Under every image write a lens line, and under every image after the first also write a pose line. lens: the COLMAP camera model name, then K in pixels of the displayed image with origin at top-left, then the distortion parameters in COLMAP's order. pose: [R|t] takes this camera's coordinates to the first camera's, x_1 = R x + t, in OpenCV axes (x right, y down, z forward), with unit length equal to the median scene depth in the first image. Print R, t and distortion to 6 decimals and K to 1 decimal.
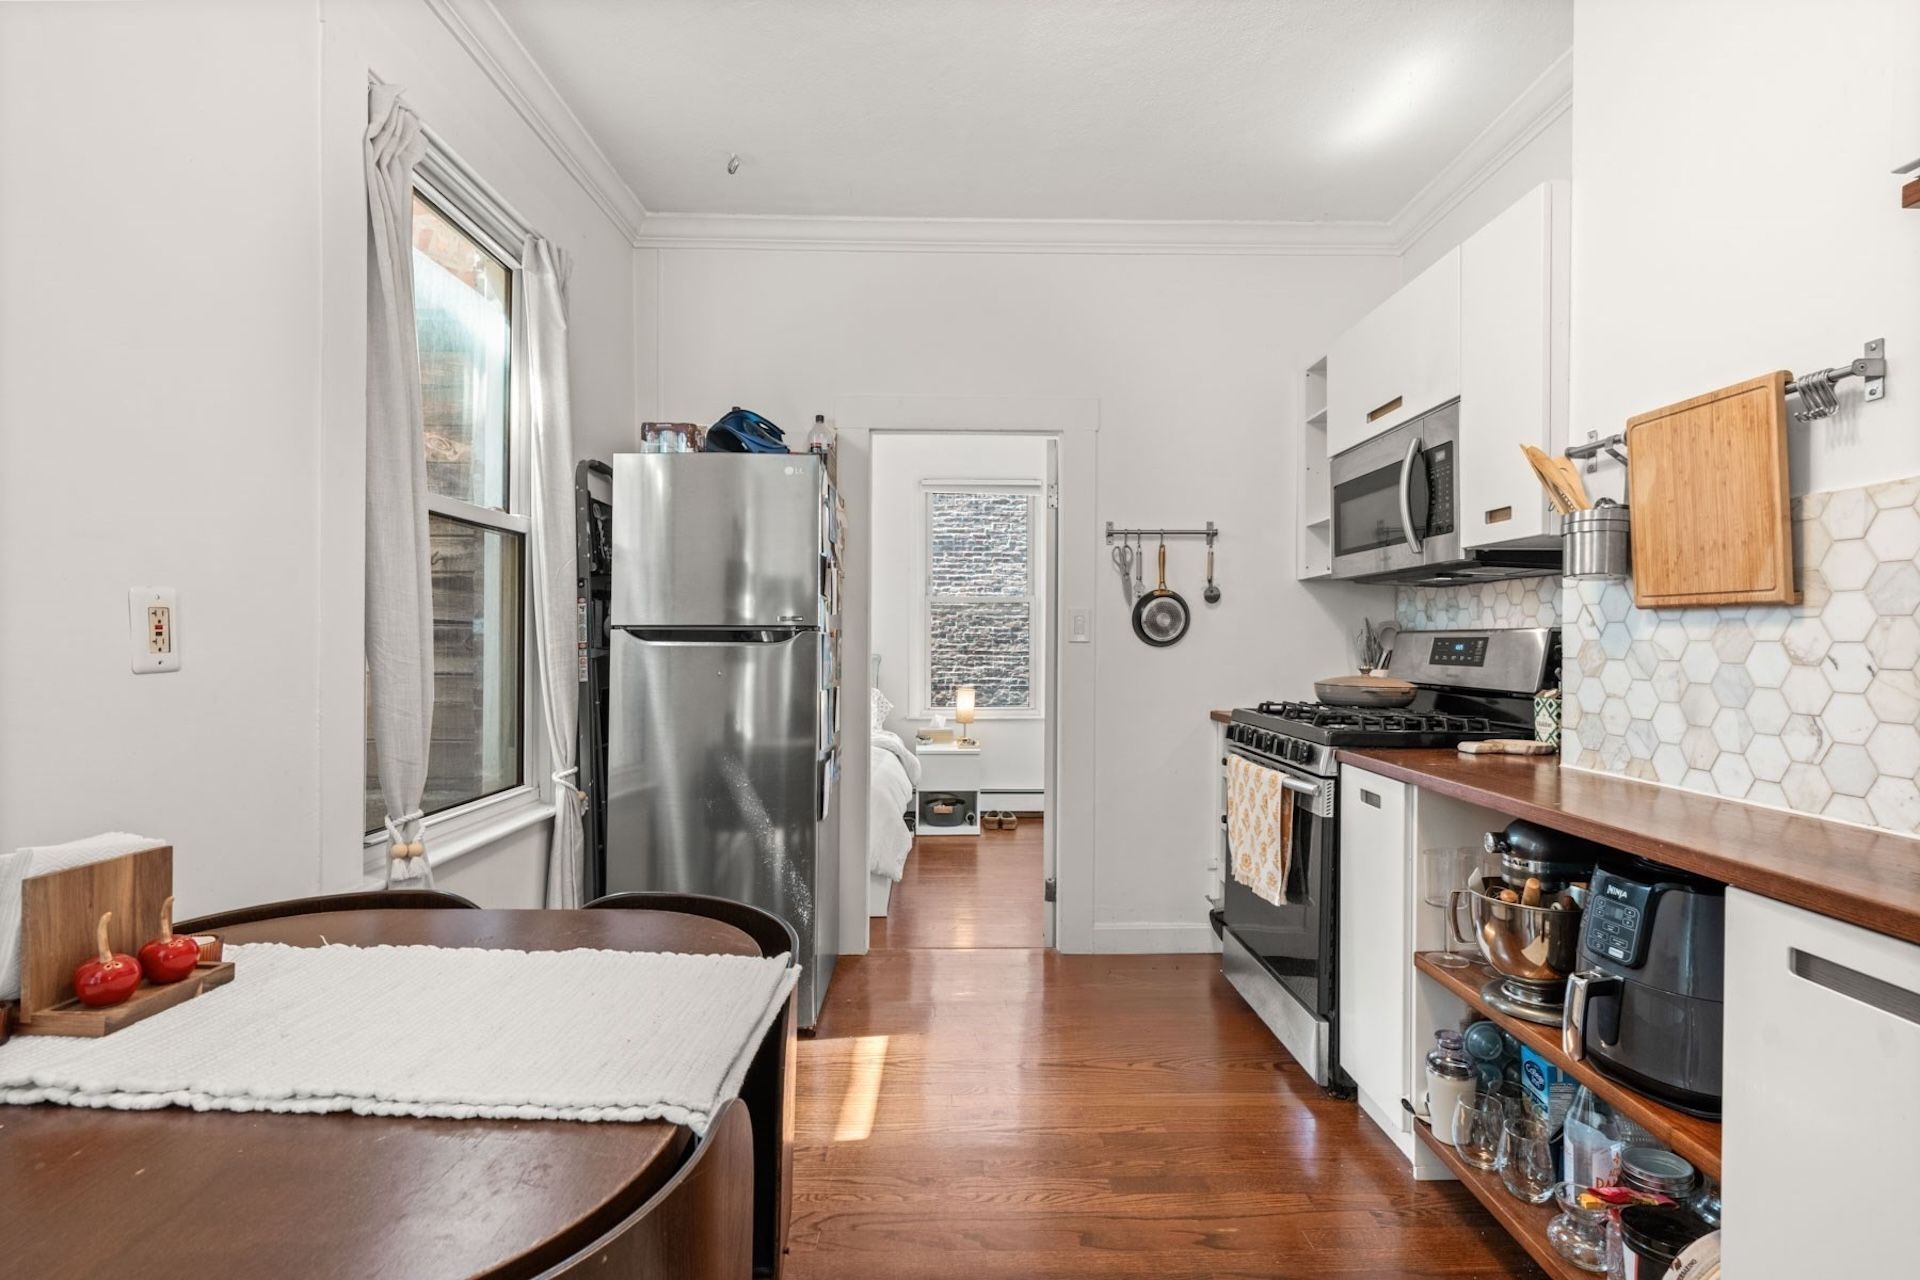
lens RADIAL K [[885.3, 0, 960.0], [0, 885.3, 640.0], [0, 0, 1]] dist [-0.000549, -0.000198]
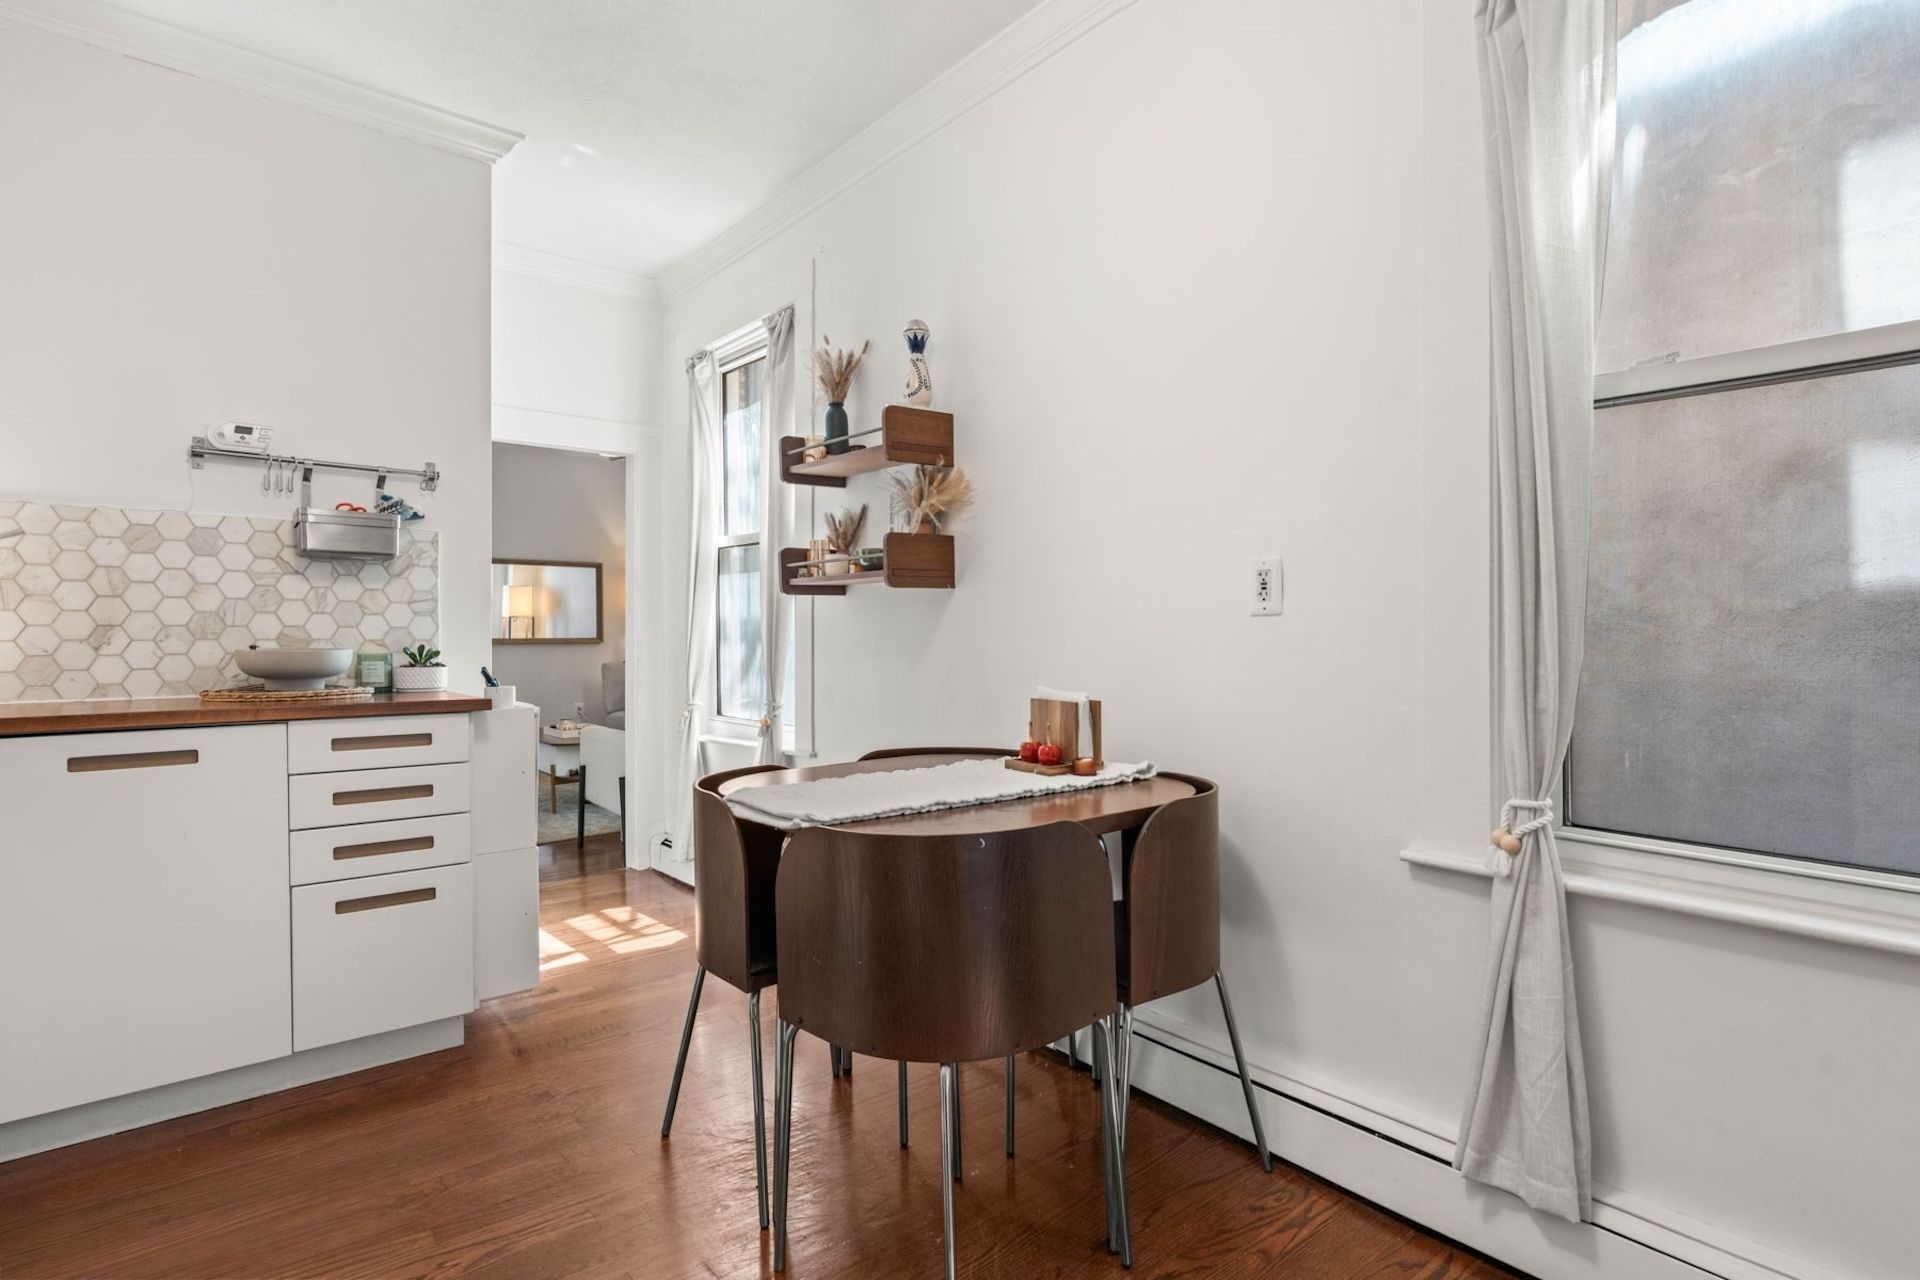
lens RADIAL K [[970.7, 0, 968.1], [0, 970.7, 632.3], [0, 0, 1]] dist [-0.002538, 0.000248]
pose [[-0.759619, -0.006965, -0.650332, 0.341153], [-0.004822, 0.999975, -0.005077, 0.053810], [0.650351, -0.000720, -0.759634, 1.369619]]
